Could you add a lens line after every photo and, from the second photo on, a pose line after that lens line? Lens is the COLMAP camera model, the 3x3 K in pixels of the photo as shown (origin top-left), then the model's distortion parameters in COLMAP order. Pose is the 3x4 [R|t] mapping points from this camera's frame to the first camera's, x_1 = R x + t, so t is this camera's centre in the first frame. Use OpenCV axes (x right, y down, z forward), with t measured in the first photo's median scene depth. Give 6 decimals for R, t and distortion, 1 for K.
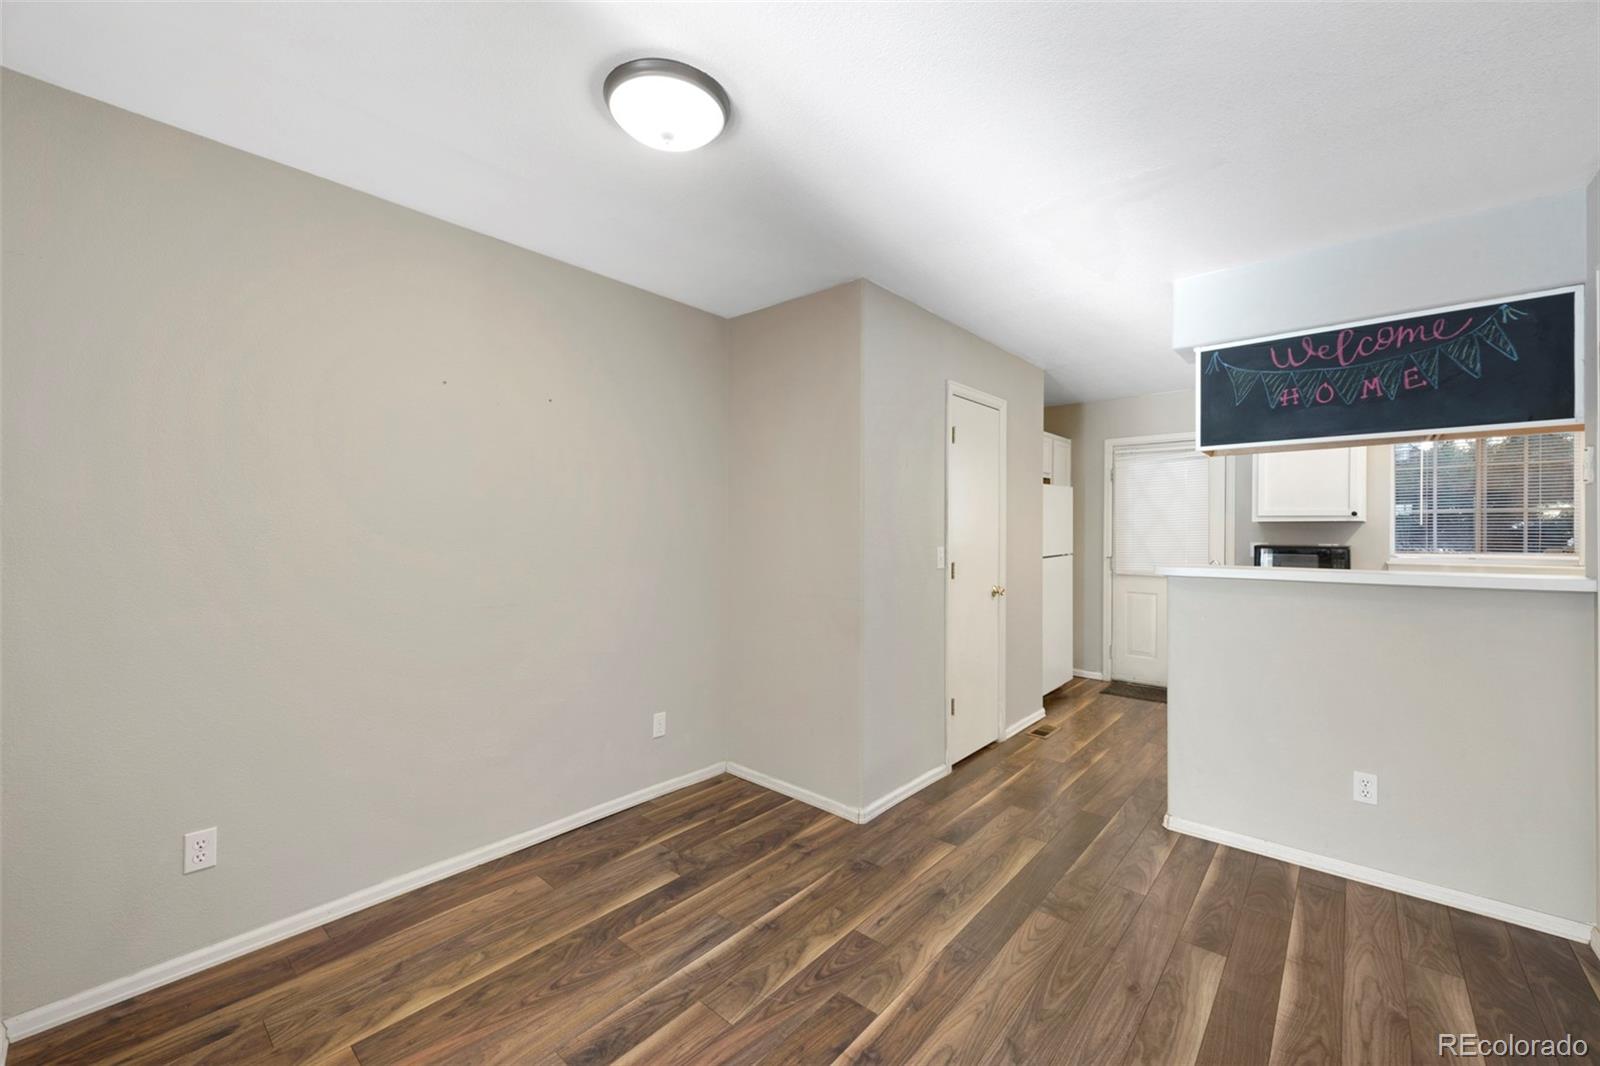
lens RADIAL K [[631.6, 0, 799.8], [0, 631.6, 531.8], [0, 0, 1]] dist [-0.001763, -0.000068]
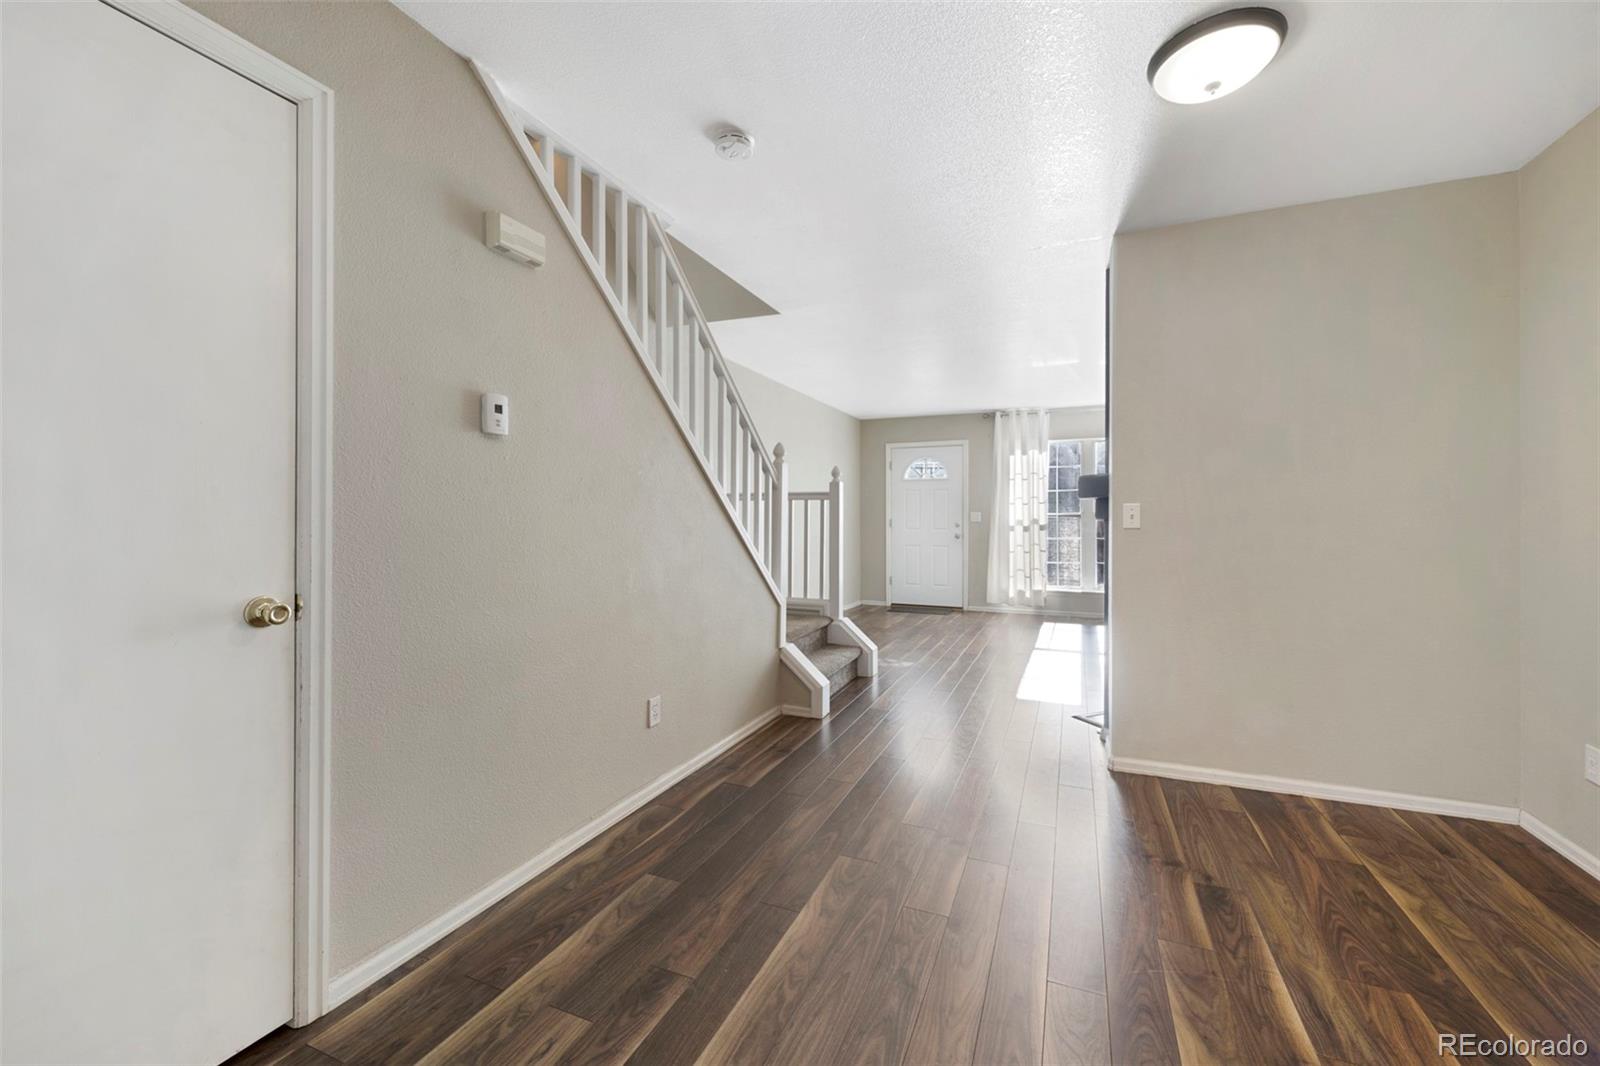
lens RADIAL K [[631.6, 0, 801.3], [0, 631.6, 525.9], [0, 0, 1]] dist [-0.001763, -0.000068]
pose [[-0.952592, -0.000587, -0.304251, 0.714639], [-0.003699, 0.999947, 0.009651, 0.091900], [0.304229, 0.010318, -0.952543, 1.685457]]
